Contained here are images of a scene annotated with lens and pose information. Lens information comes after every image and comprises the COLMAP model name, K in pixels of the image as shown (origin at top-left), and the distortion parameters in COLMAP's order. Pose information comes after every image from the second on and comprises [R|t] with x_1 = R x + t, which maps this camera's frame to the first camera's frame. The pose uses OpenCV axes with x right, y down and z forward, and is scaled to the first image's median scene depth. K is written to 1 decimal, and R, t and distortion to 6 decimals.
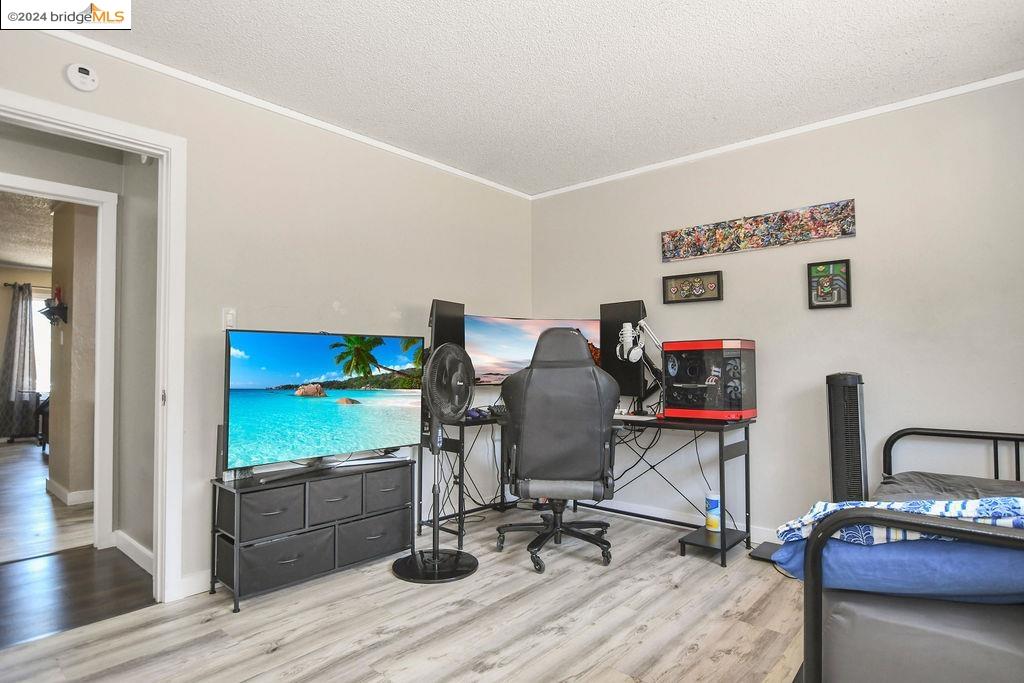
lens RADIAL K [[556.5, 0, 515.6], [0, 556.5, 344.0], [0, 0, 1]] dist [-0.006064, -0.001503]
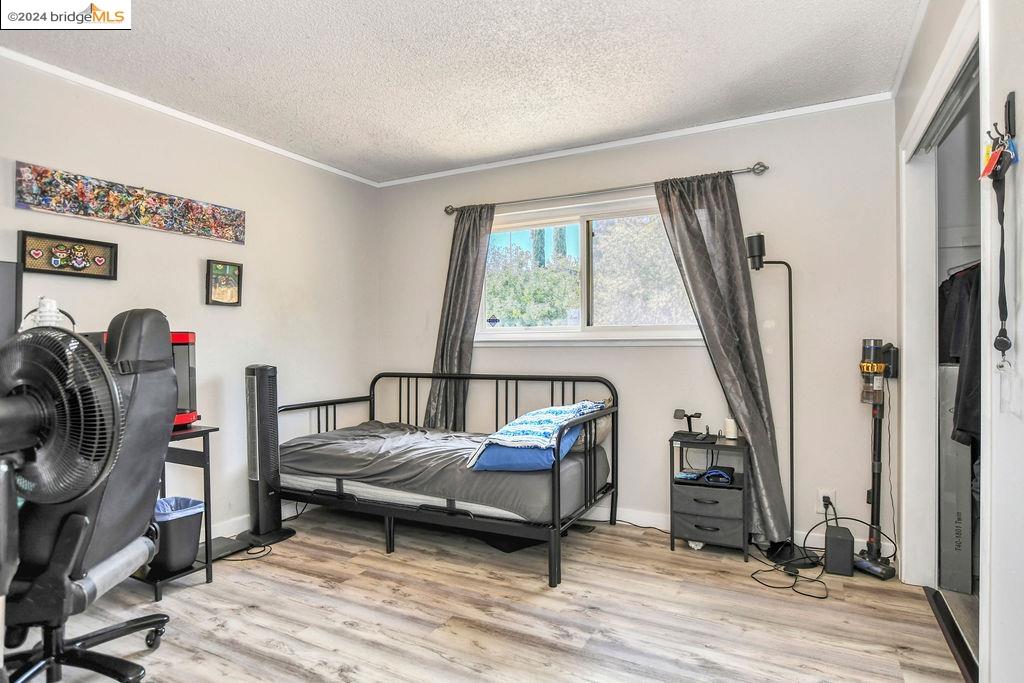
lens RADIAL K [[556.5, 0, 516.3], [0, 556.5, 341.4], [0, 0, 1]] dist [-0.006064, -0.001503]
pose [[-0.230447, 0.010362, 0.973030, -0.570660], [-0.022838, 0.999610, -0.016054, 0.008126], [-0.972817, -0.025921, -0.230120, 0.660497]]
